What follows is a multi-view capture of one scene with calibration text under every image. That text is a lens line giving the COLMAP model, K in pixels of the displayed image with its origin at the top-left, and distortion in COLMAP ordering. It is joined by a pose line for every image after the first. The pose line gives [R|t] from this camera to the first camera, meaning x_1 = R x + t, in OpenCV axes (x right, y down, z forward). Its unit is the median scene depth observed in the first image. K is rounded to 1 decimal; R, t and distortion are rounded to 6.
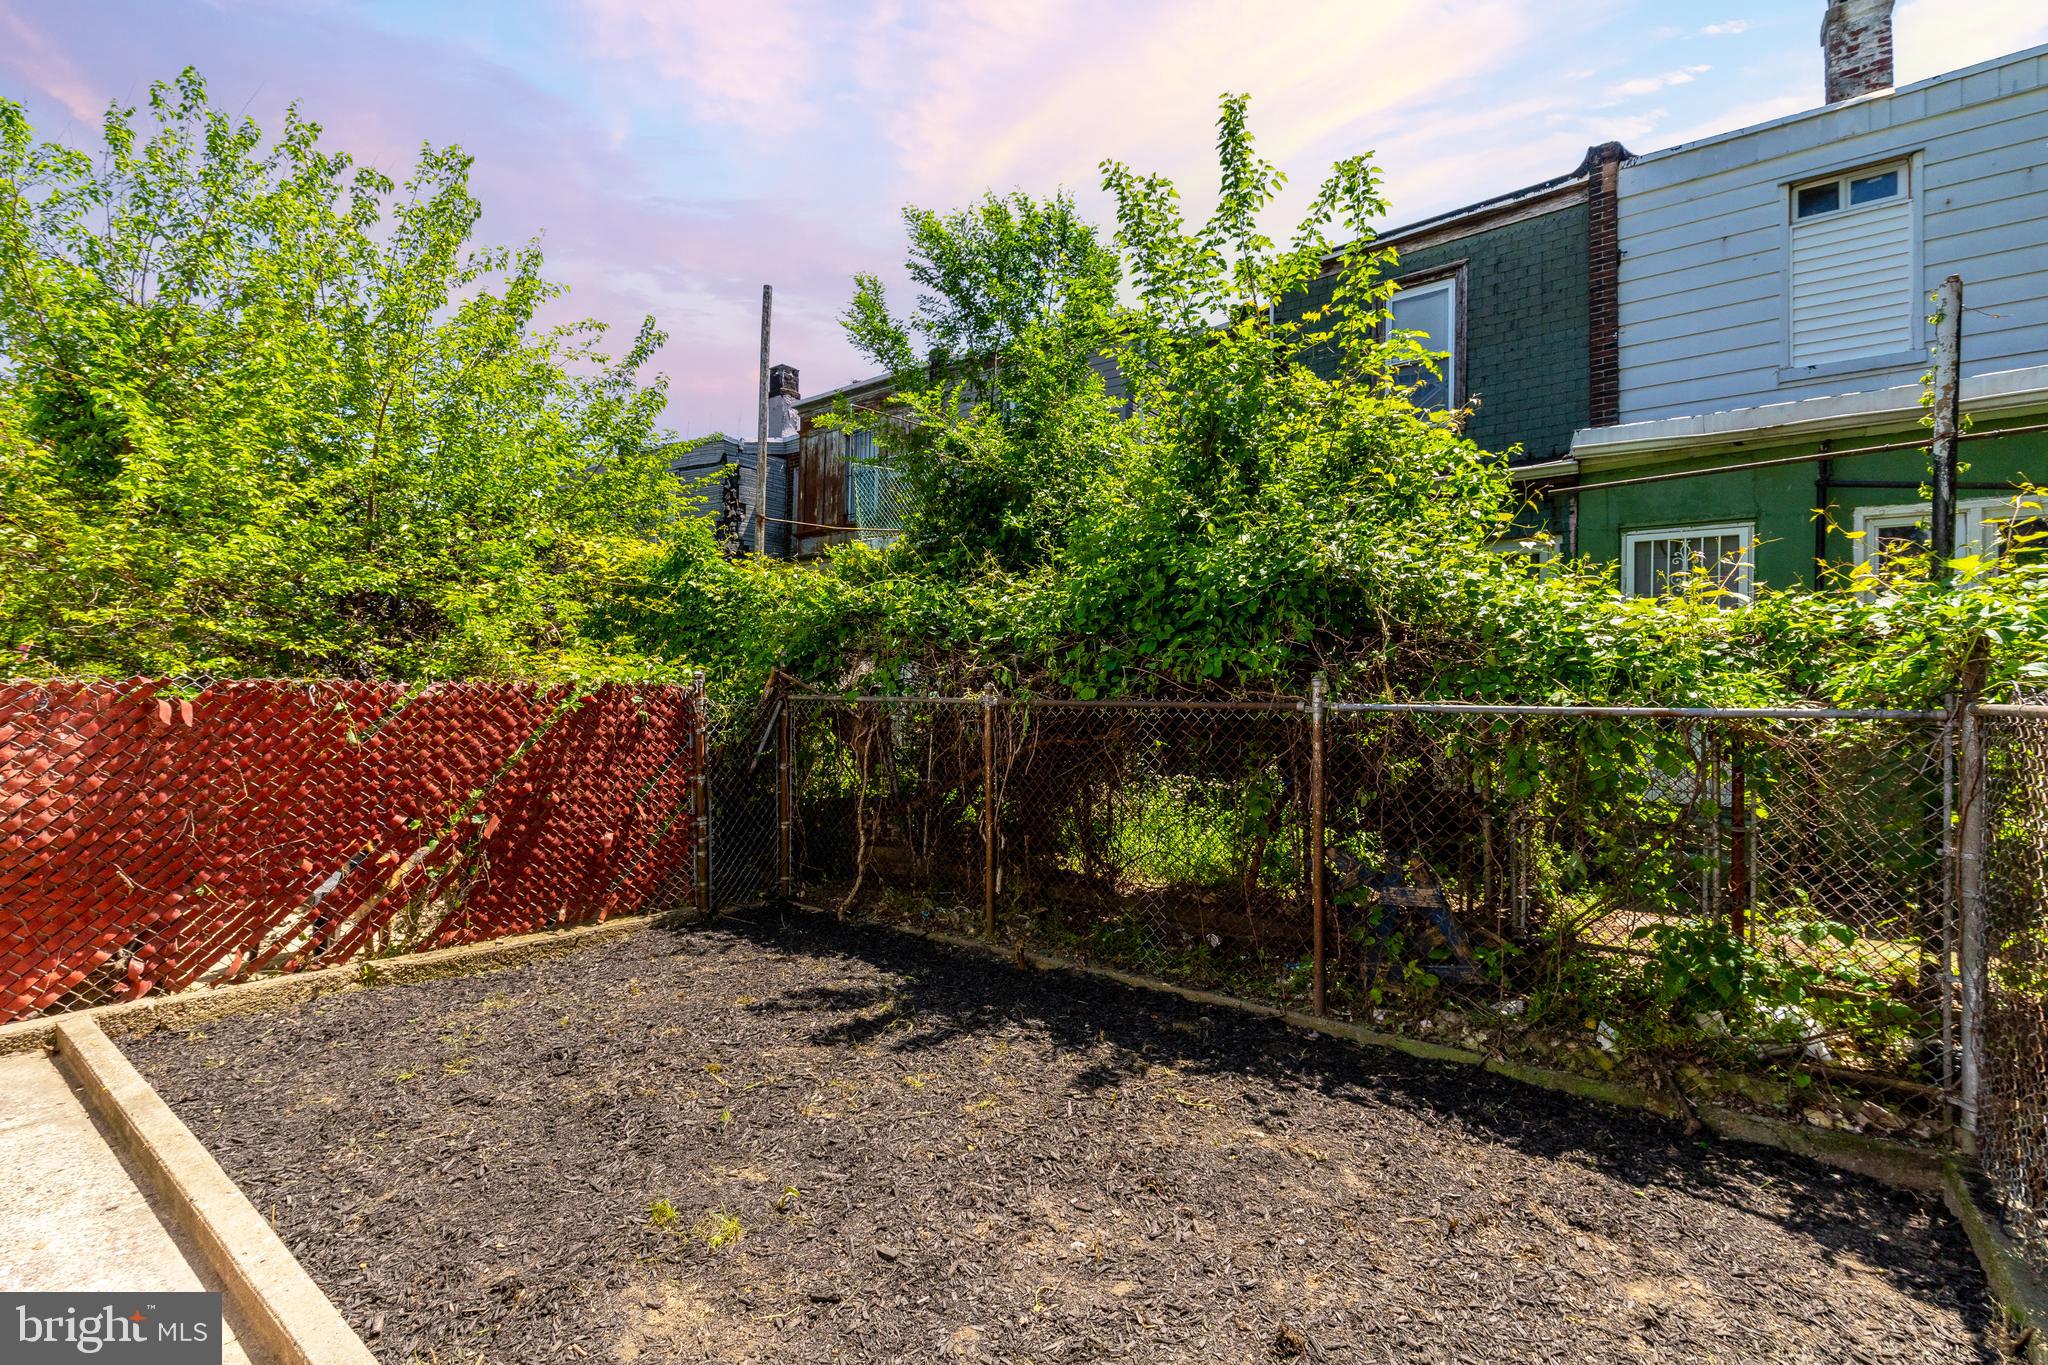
lens RADIAL K [[933.7, 0, 1023.3], [0, 933.7, 683.7], [0, 0, 1]] dist [0.001106, 0.000193]
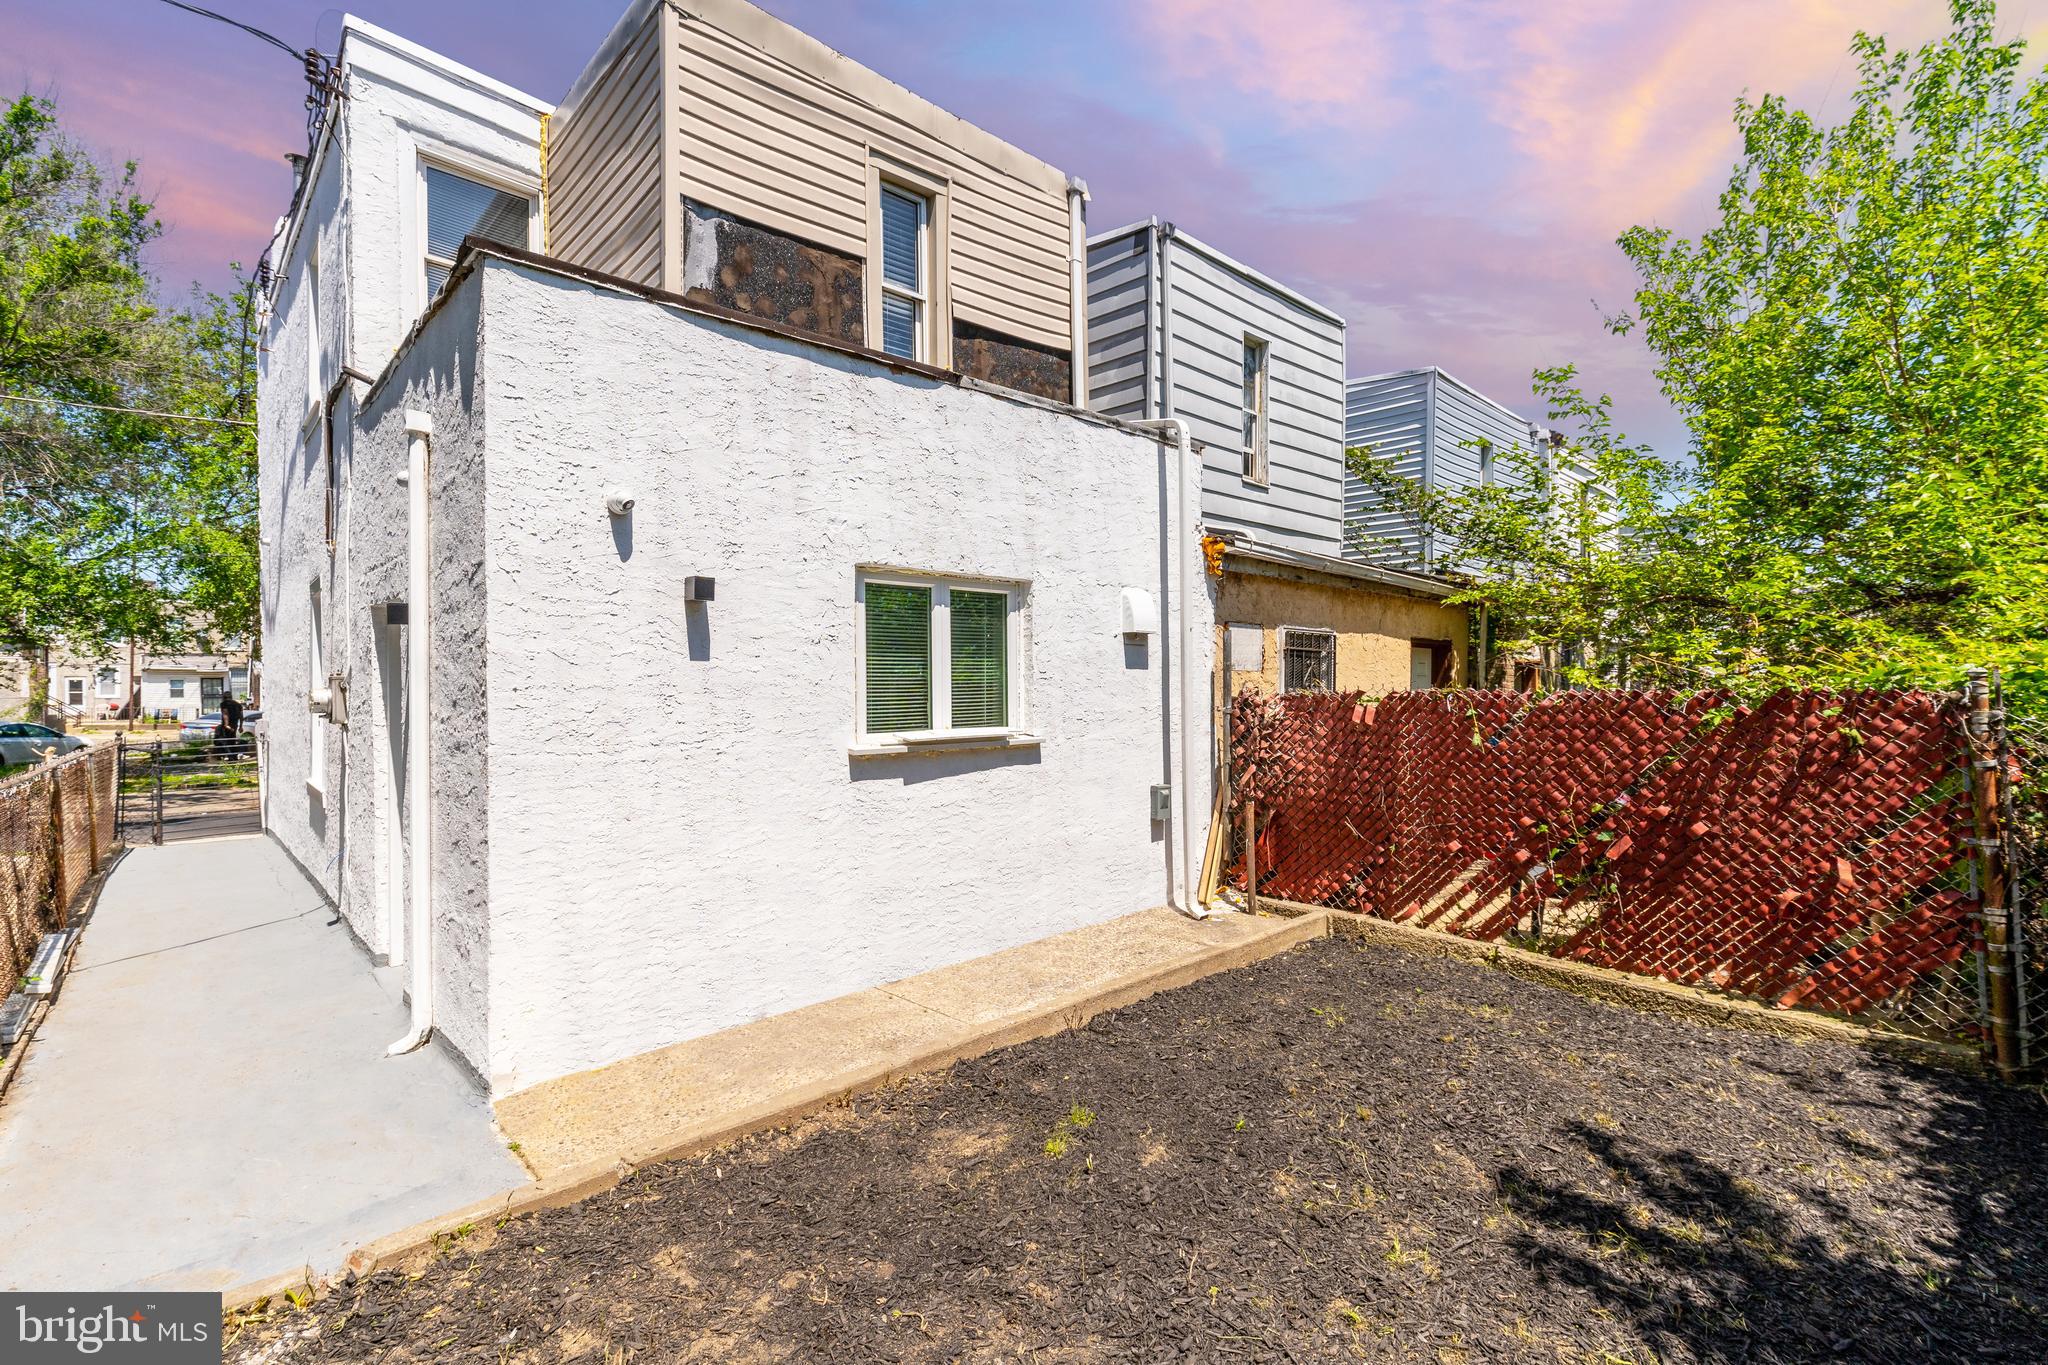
lens RADIAL K [[933.7, 0, 1023.3], [0, 933.7, 683.7], [0, 0, 1]] dist [0.001106, 0.000193]
pose [[-0.189494, -0.017346, -0.981729, 0.438284], [0.006260, 0.999802, -0.018874, 0.005753], [0.981862, -0.009722, -0.189348, 0.590430]]
